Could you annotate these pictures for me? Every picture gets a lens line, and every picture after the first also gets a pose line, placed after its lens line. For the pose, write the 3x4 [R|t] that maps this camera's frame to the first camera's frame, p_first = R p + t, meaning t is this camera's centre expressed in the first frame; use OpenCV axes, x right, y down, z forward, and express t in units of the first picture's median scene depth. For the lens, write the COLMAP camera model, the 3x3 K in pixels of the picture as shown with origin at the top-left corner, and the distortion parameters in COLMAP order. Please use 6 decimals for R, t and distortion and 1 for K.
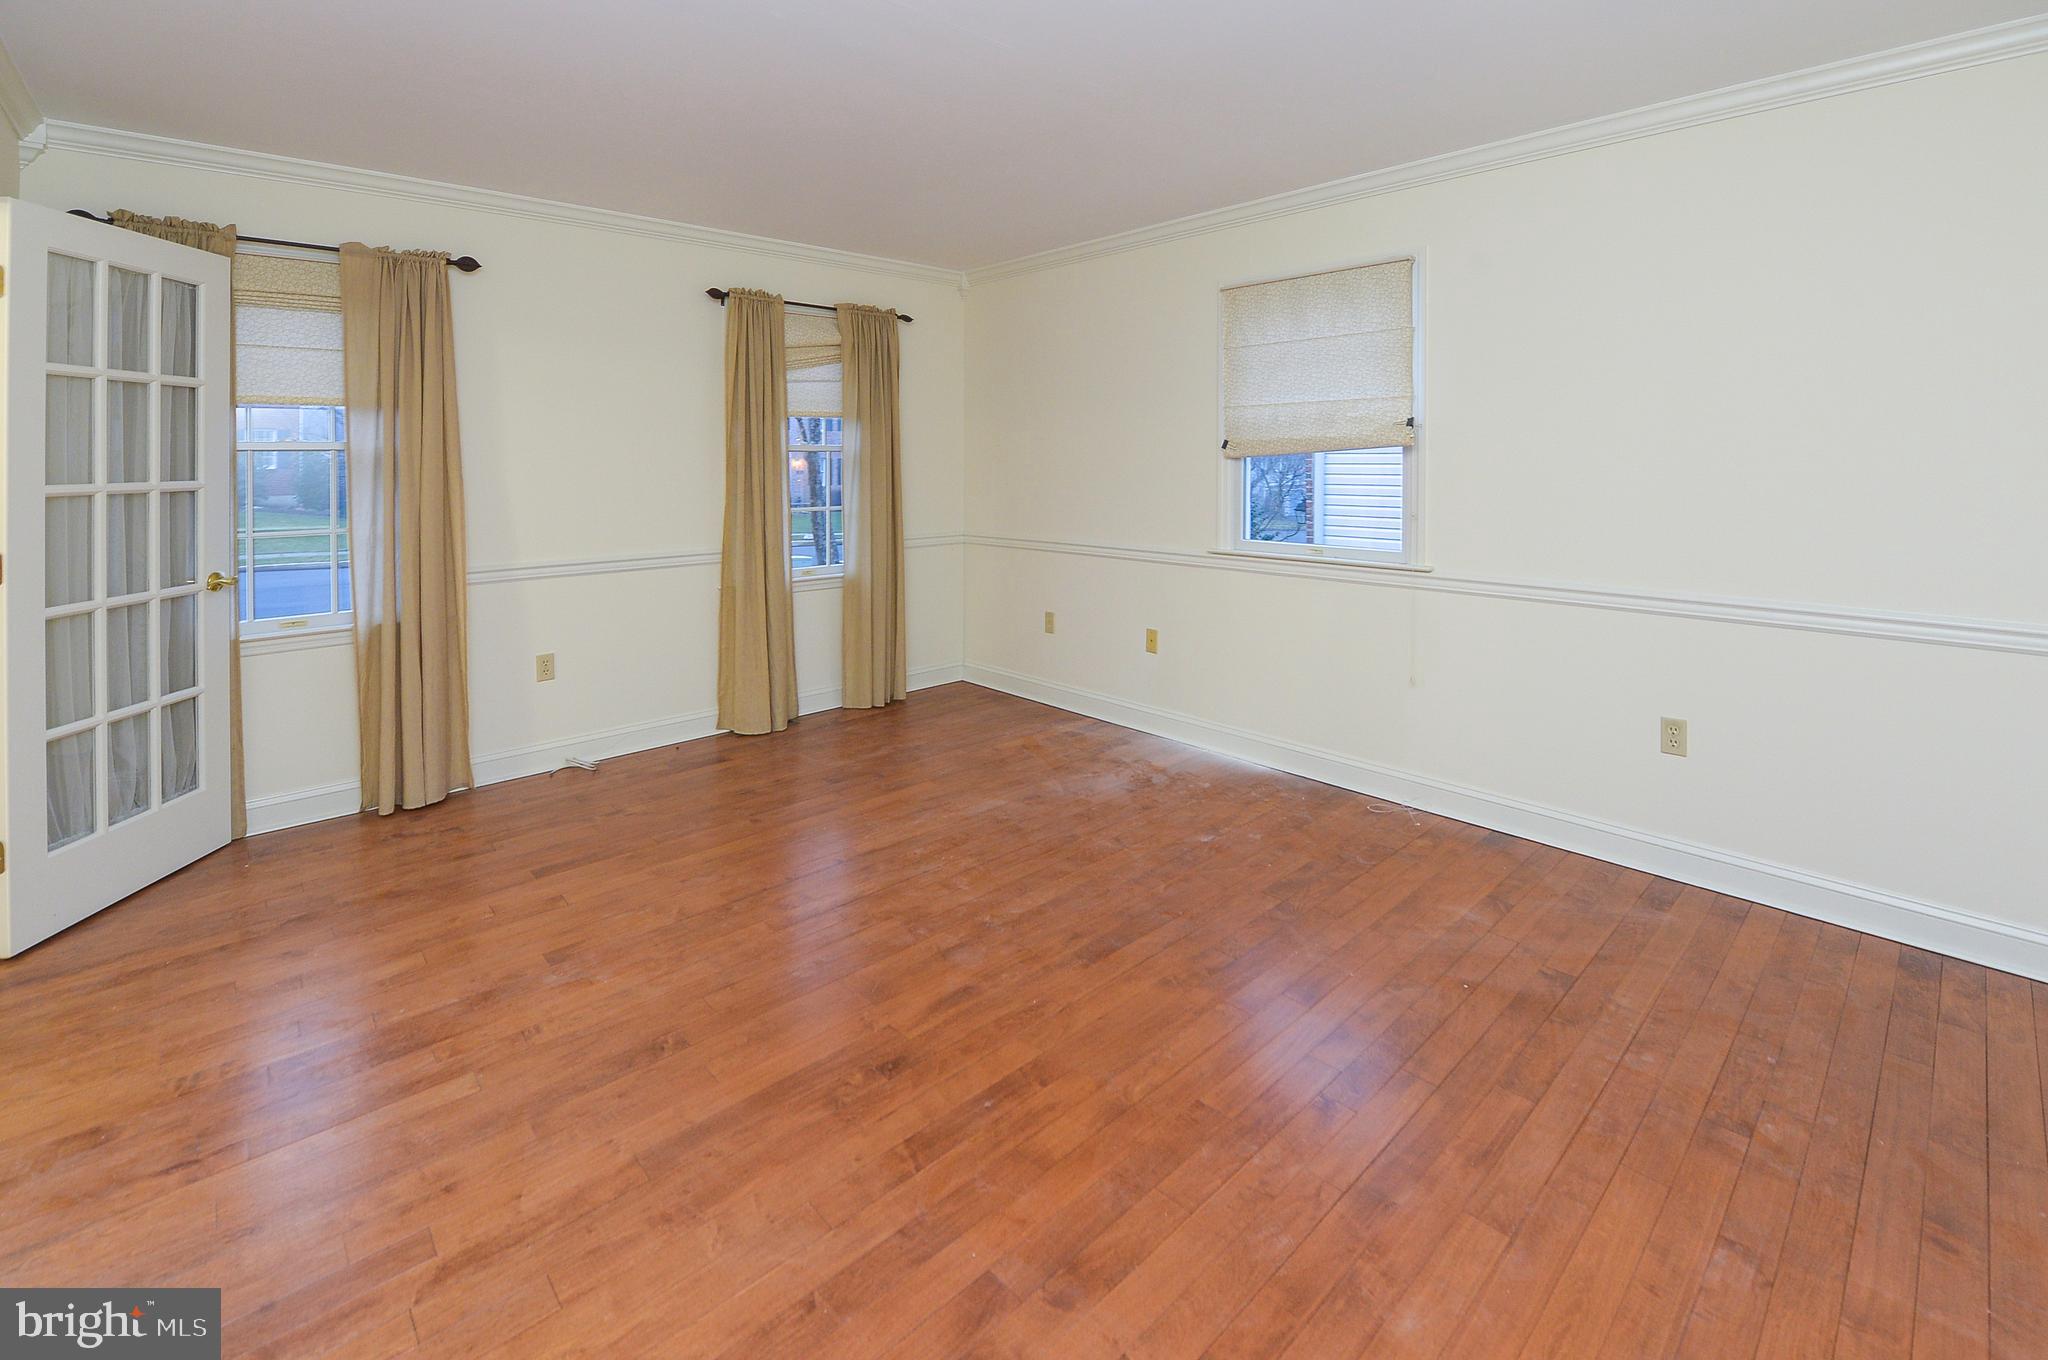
lens RADIAL K [[867.8, 0, 1018.9], [0, 867.8, 731.8], [0, 0, 1]] dist [-0.001051, -0.000095]
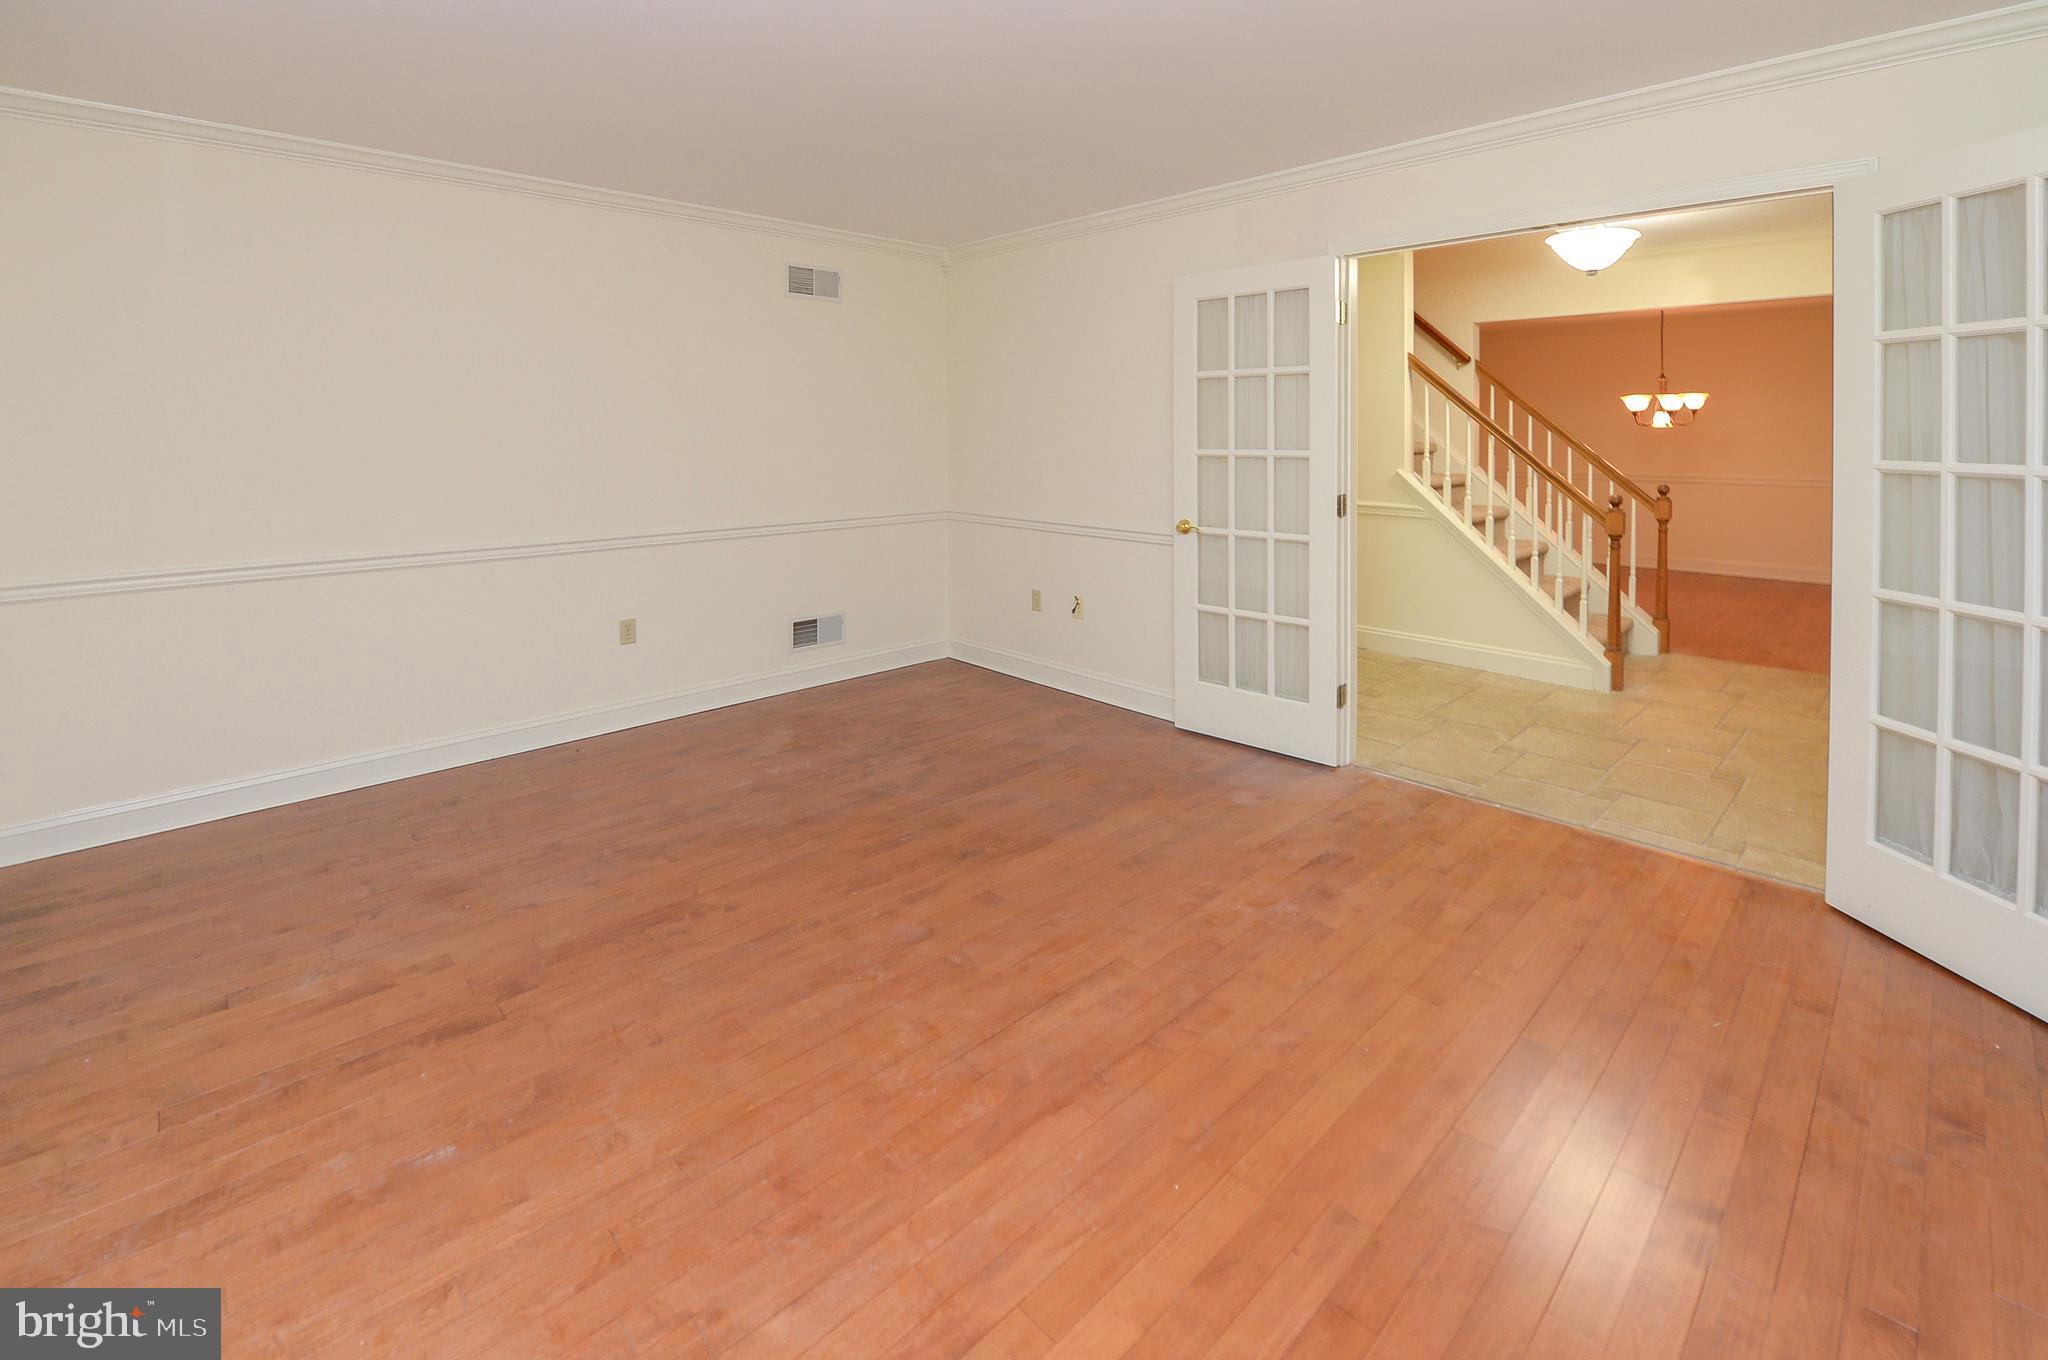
lens RADIAL K [[894.2, 0, 1024.6], [0, 894.2, 672.0], [0, 0, 1]] dist [0.000072, -0.000064]
pose [[-0.999595, 0.016379, -0.023262, -0.174568], [0.001378, 0.844556, 0.535465, -0.545759], [0.028416, 0.535217, -0.844237, 1.713358]]
